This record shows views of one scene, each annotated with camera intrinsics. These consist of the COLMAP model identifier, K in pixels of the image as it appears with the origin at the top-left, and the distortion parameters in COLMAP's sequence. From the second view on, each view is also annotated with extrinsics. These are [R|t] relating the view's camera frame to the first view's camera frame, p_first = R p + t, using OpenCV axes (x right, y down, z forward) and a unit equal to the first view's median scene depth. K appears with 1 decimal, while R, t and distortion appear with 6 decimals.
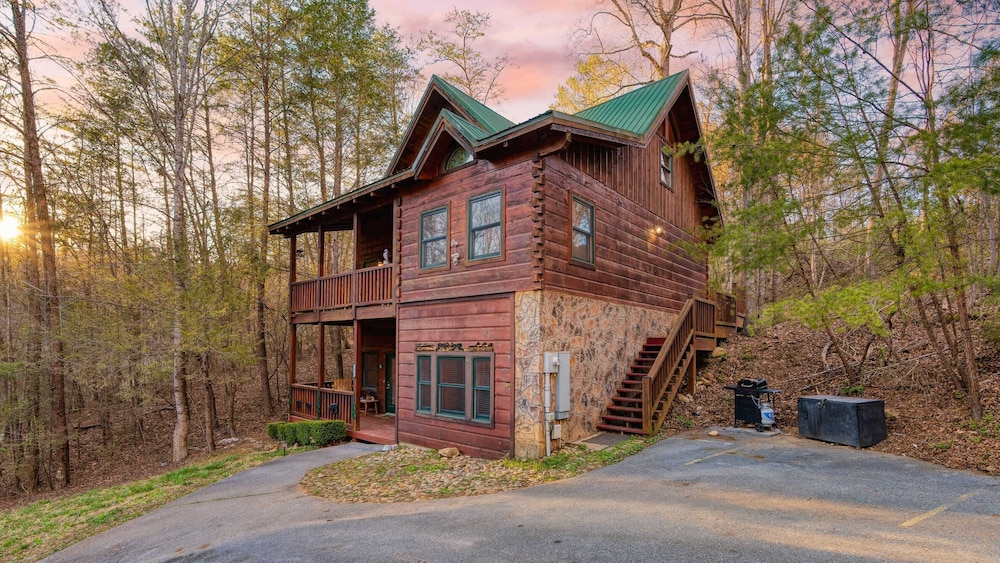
lens RADIAL K [[463.3, 0, 495.4], [0, 463.3, 328.0], [0, 0, 1]] dist [0.000014, 0.000584]
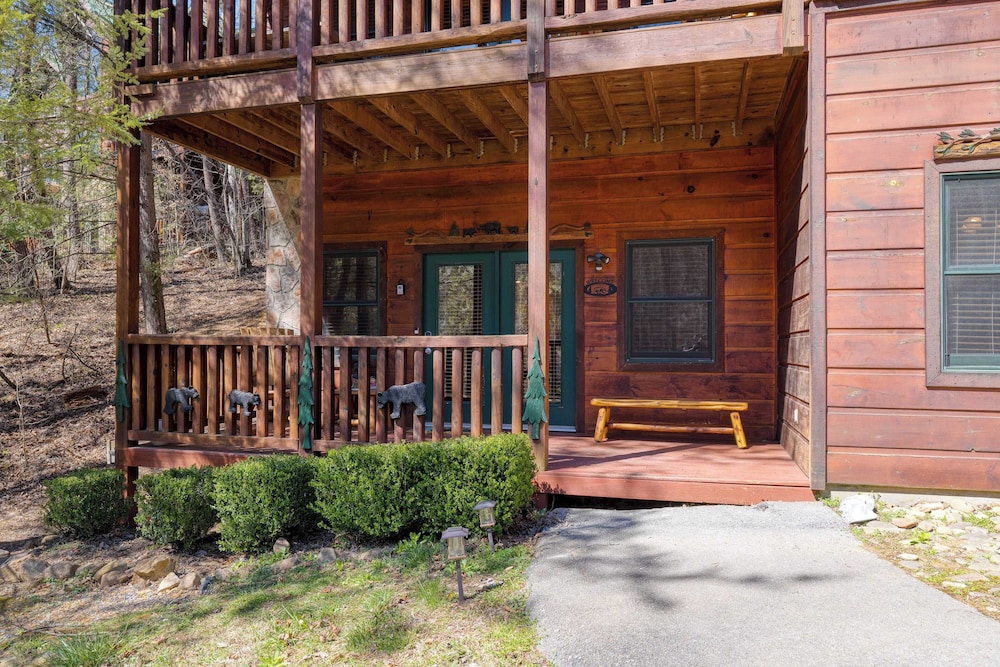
lens RADIAL K [[706.7, 0, 501.1], [0, 706.7, 331.1], [0, 0, 1]] dist [-0.002705, -0.001283]
pose [[0.895935, 0.008442, 0.444105, -0.648239], [-0.017673, 0.999705, 0.016649, 0.163215], [-0.443834, -0.022765, 0.895820, 0.782239]]
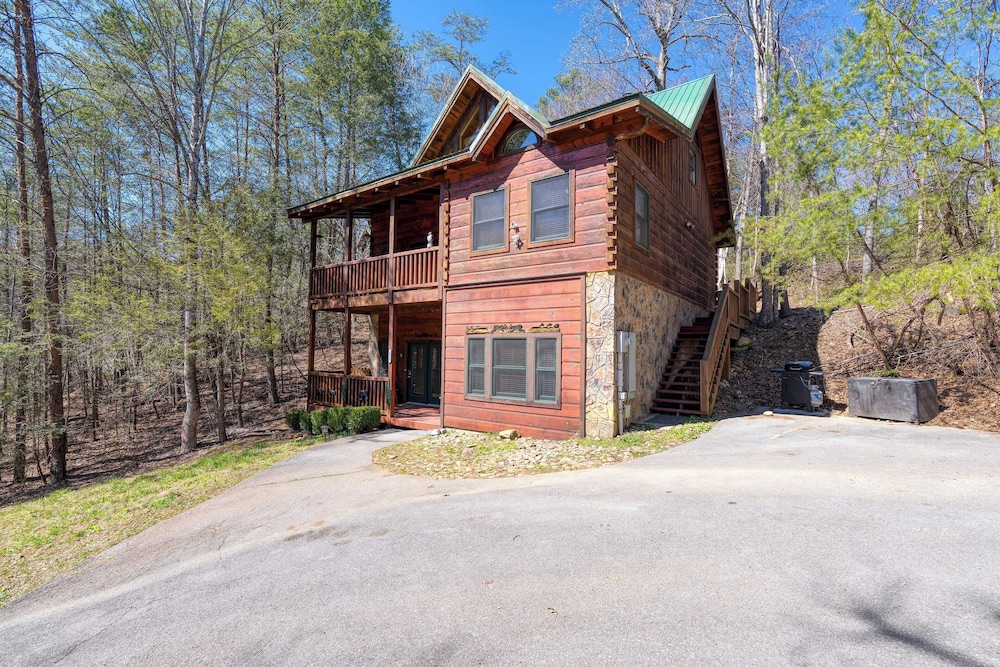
lens RADIAL K [[448.9, 0, 493.7], [0, 448.9, 325.0], [0, 0, 1]] dist [0.000555, -0.000093]
pose [[0.996063, 0.016455, 0.087112, -0.212635], [-0.015016, 0.999740, -0.017146, 0.049550], [-0.087371, 0.015771, 0.996051, 0.040840]]
